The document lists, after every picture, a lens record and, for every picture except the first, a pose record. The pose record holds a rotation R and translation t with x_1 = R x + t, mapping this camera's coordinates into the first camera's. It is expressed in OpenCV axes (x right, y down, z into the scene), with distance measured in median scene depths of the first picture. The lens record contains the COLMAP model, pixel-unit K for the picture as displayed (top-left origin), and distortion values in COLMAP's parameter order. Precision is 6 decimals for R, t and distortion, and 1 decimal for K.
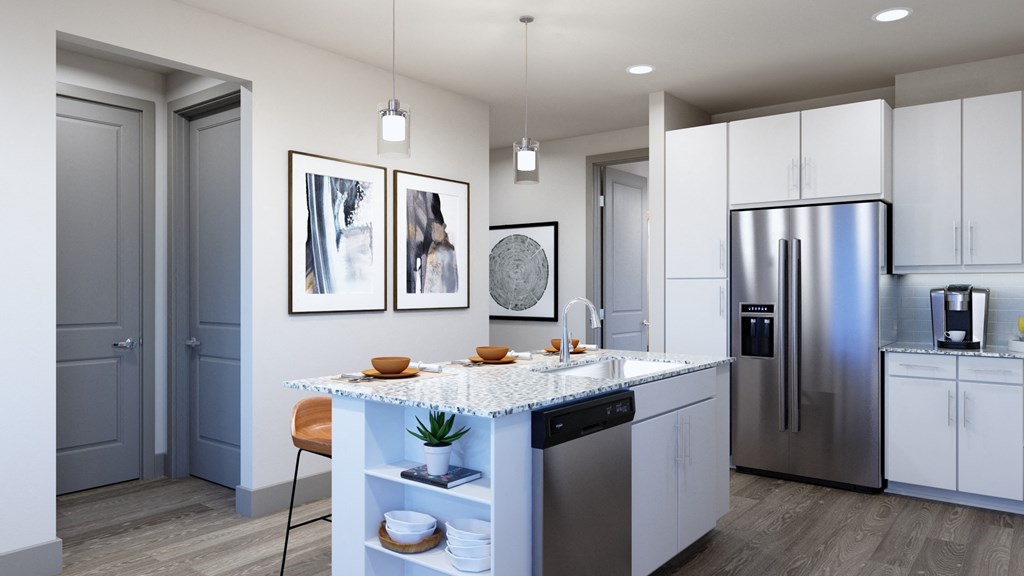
lens RADIAL K [[660.4, 0, 515.7], [0, 660.4, 289.3], [0, 0, 1]] dist [0.005892, -0.007362]
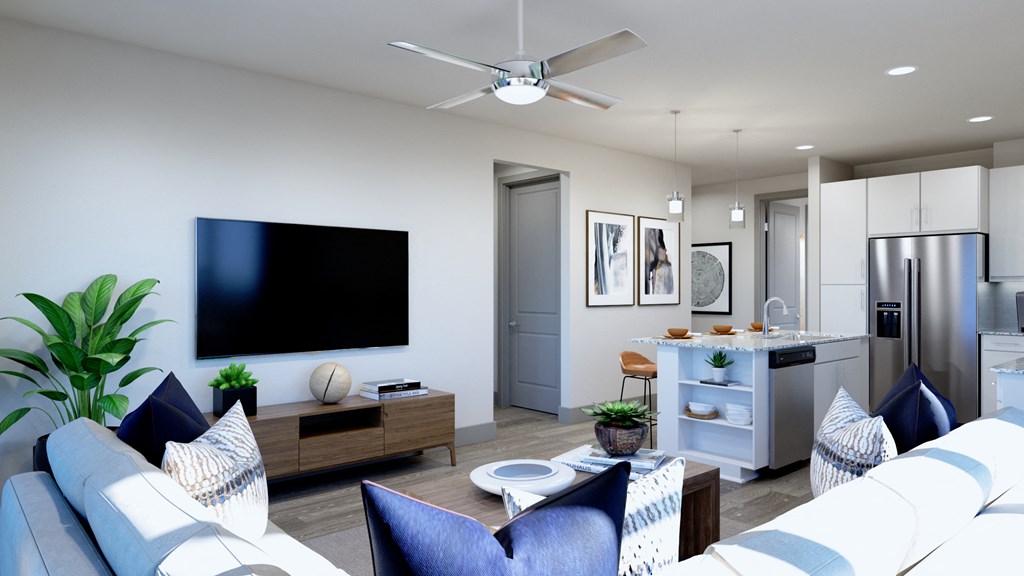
lens RADIAL K [[660.4, 0, 506.5], [0, 660.4, 287.5], [0, 0, 1]] dist [0.005892, -0.007362]
pose [[0.983338, -0.000023, -0.181789, -0.215140], [-0.000306, 0.999998, -0.001783, -0.007848], [0.181789, 0.001809, 0.983336, -0.635693]]
